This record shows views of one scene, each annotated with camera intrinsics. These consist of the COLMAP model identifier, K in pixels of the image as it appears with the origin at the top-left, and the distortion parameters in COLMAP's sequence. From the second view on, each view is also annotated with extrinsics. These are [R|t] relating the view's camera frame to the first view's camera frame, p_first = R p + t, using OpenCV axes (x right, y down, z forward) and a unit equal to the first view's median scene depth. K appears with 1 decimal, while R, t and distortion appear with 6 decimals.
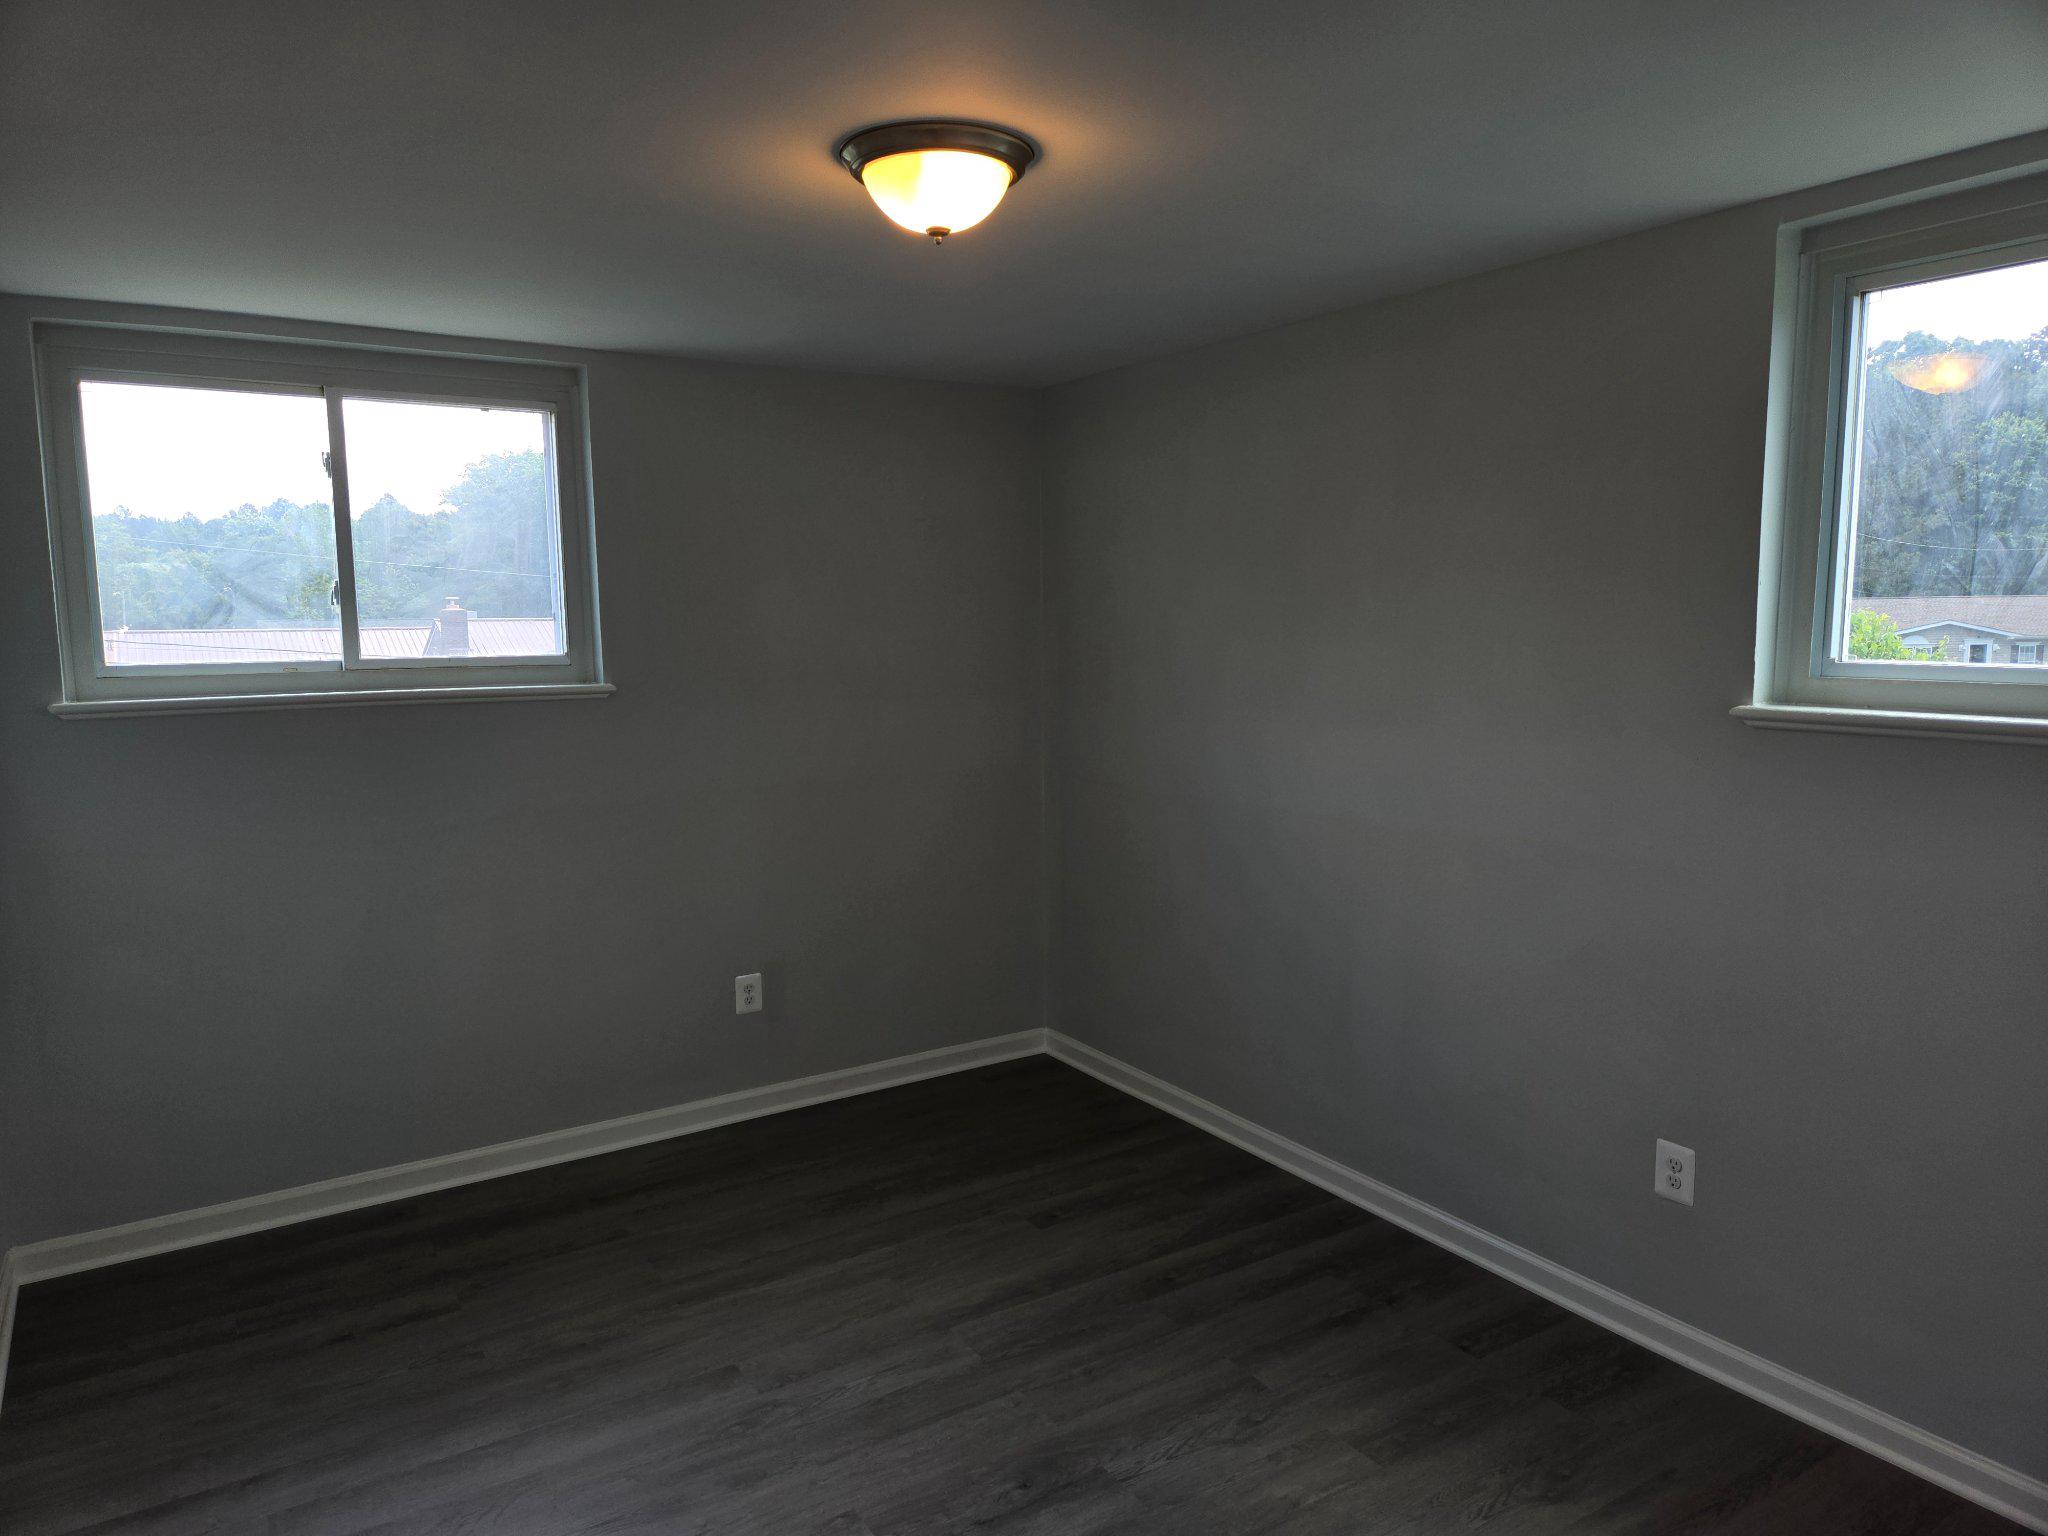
lens RADIAL K [[1337.2, 0, 1024.0], [0, 1337.2, 768.0], [0, 0, 1]] dist [-0.000266, -0.001622]
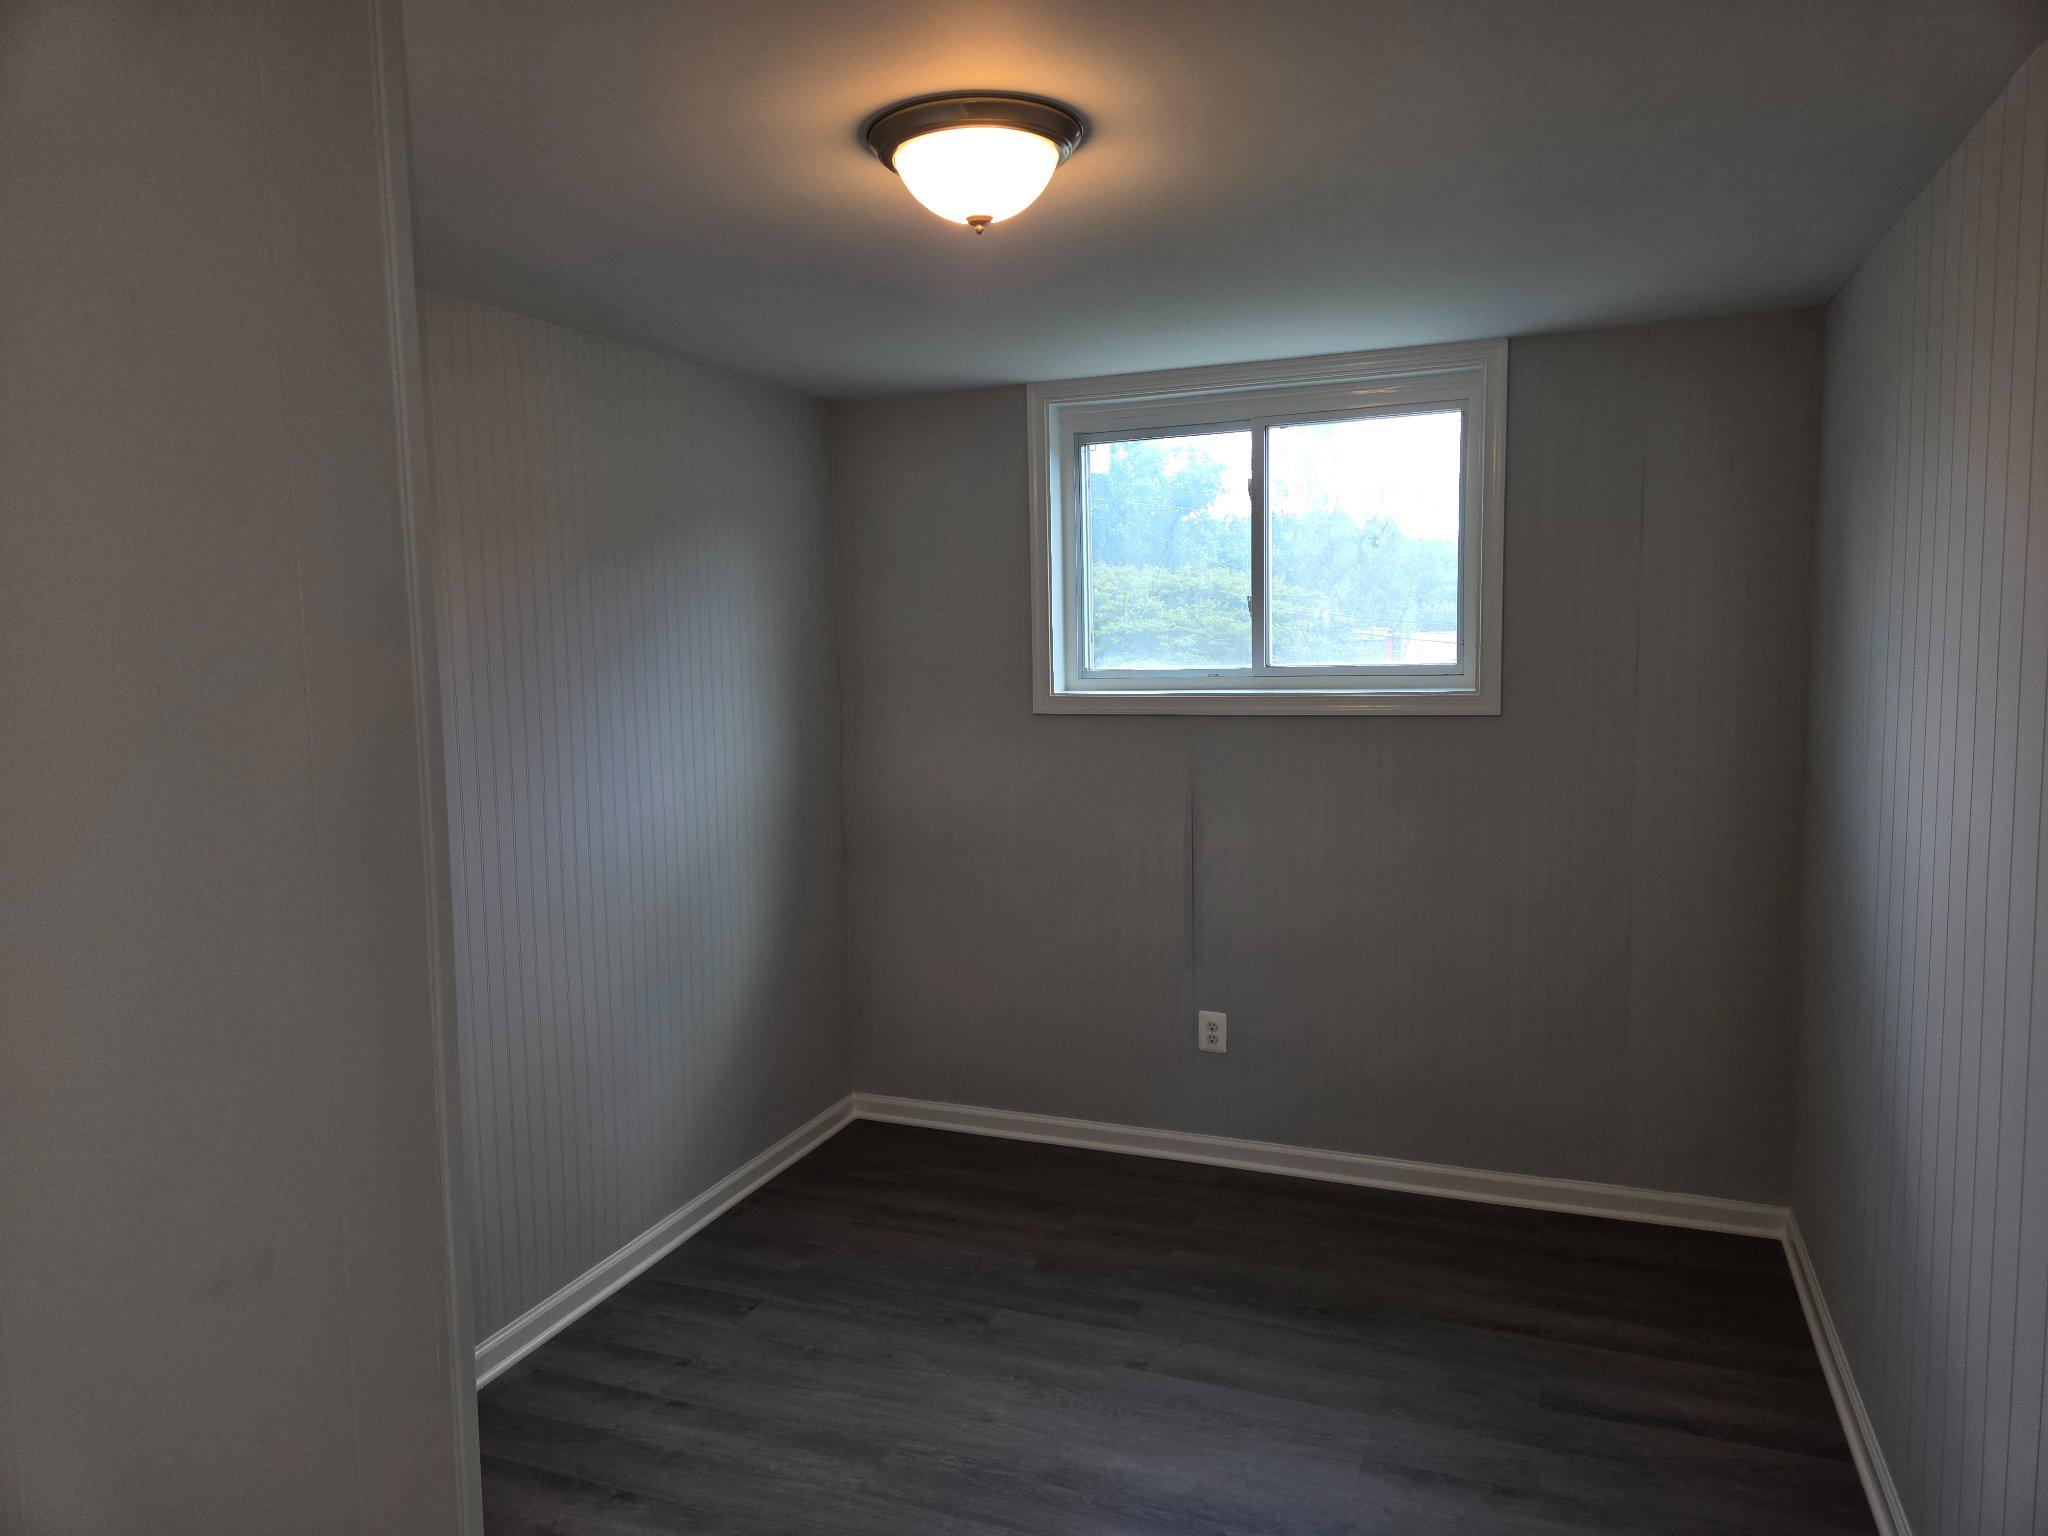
lens RADIAL K [[1371.4, 0, 1020.8], [0, 1371.4, 729.9], [0, 0, 1]] dist [-0.001575, -0.001922]
pose [[0.563675, 0.056680, -0.824049, 0.324056], [-0.083905, 0.996411, 0.011142, -0.026639], [0.821724, 0.062861, 0.566408, 0.218344]]
